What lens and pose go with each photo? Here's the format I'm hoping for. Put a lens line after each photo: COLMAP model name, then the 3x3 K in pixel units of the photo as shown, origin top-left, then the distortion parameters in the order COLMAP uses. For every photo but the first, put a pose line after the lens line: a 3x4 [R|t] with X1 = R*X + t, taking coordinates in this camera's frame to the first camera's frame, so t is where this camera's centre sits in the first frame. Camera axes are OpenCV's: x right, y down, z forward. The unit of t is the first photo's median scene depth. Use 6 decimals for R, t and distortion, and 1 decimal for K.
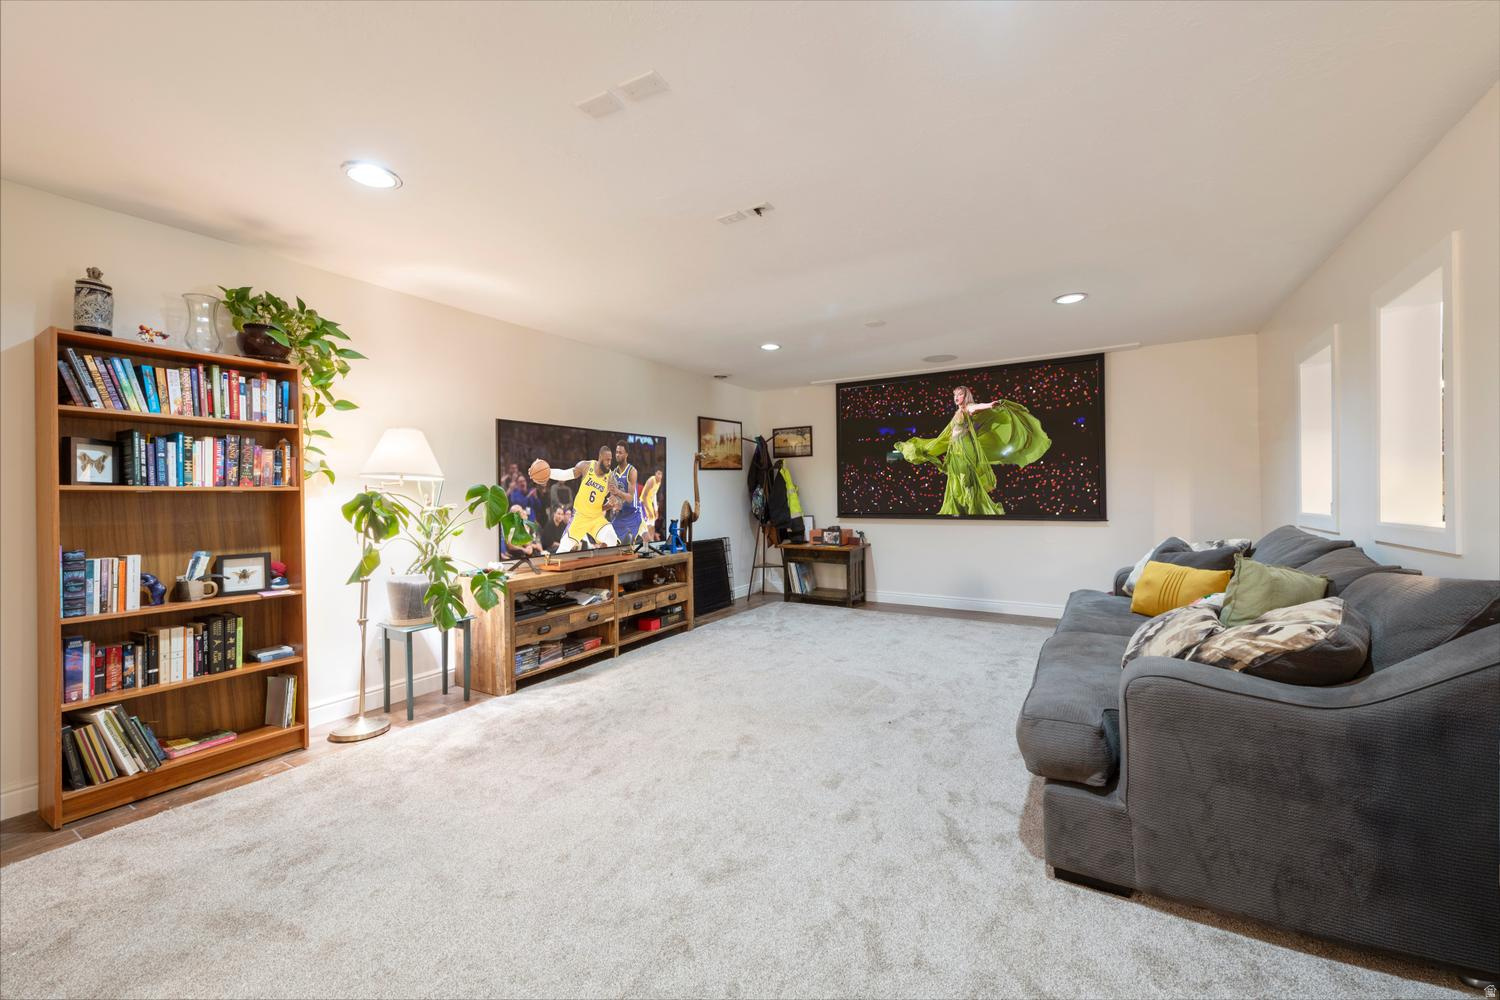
lens RADIAL K [[584.9, 0, 751.0], [0, 584.9, 497.9], [0, 0, 1]] dist [0.012522, -0.000290]
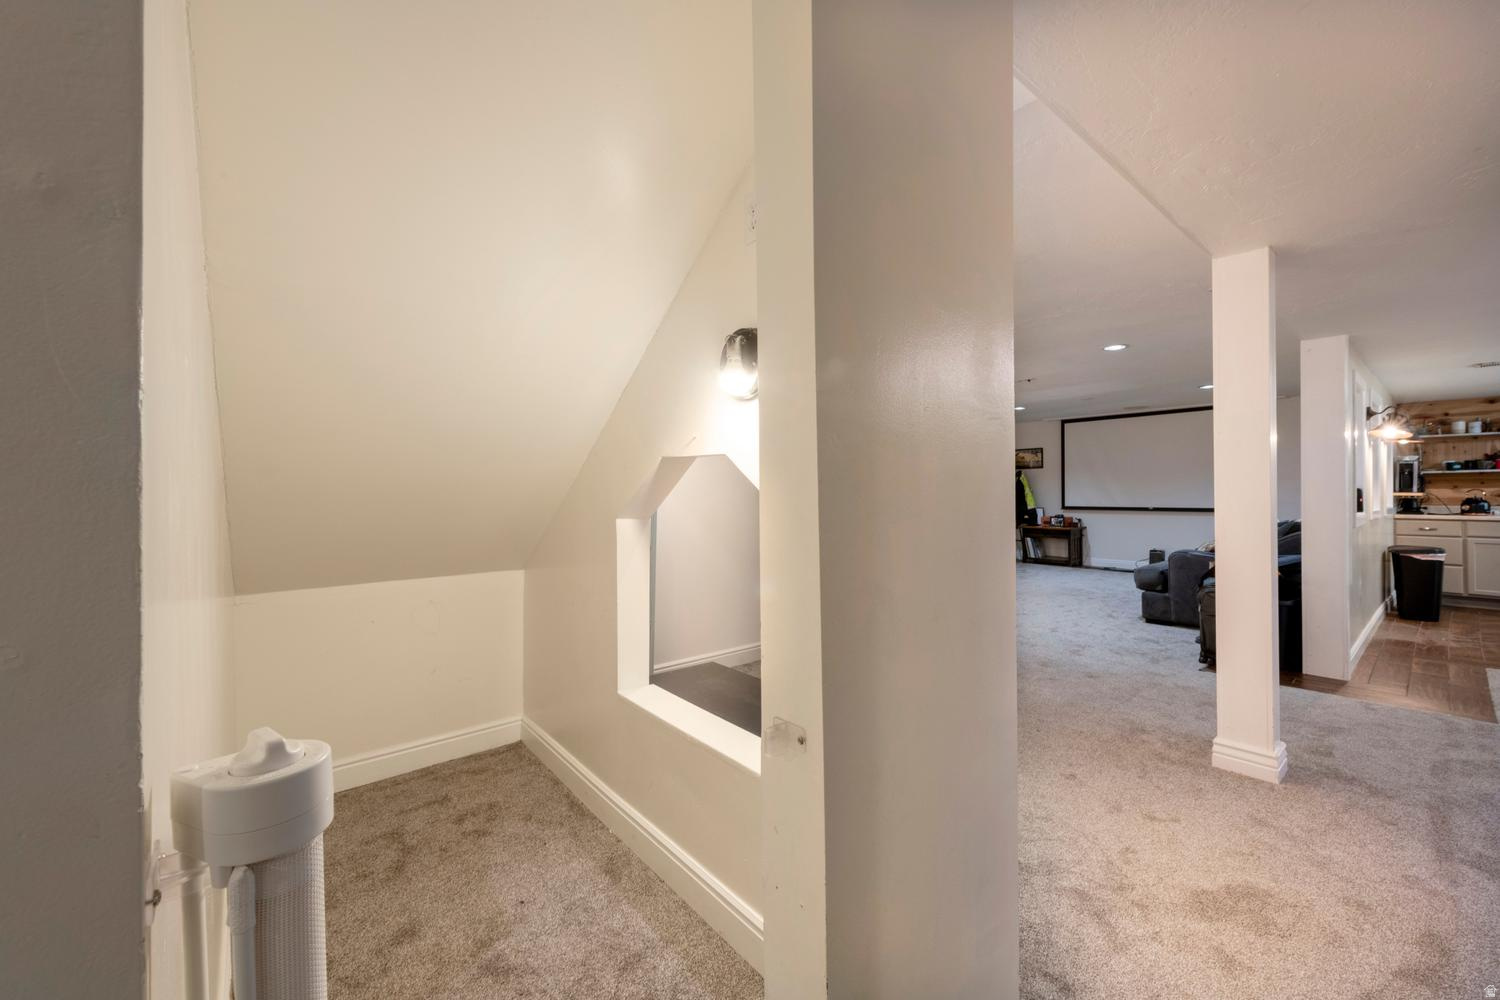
lens RADIAL K [[584.9, 0, 750.5], [0, 584.9, 500.5], [0, 0, 1]] dist [0.012522, -0.000290]
pose [[0.945148, 0.009610, -0.326502, -0.118286], [-0.006338, 0.999919, 0.011082, -0.000430], [0.326582, -0.008405, 0.945132, -0.702651]]
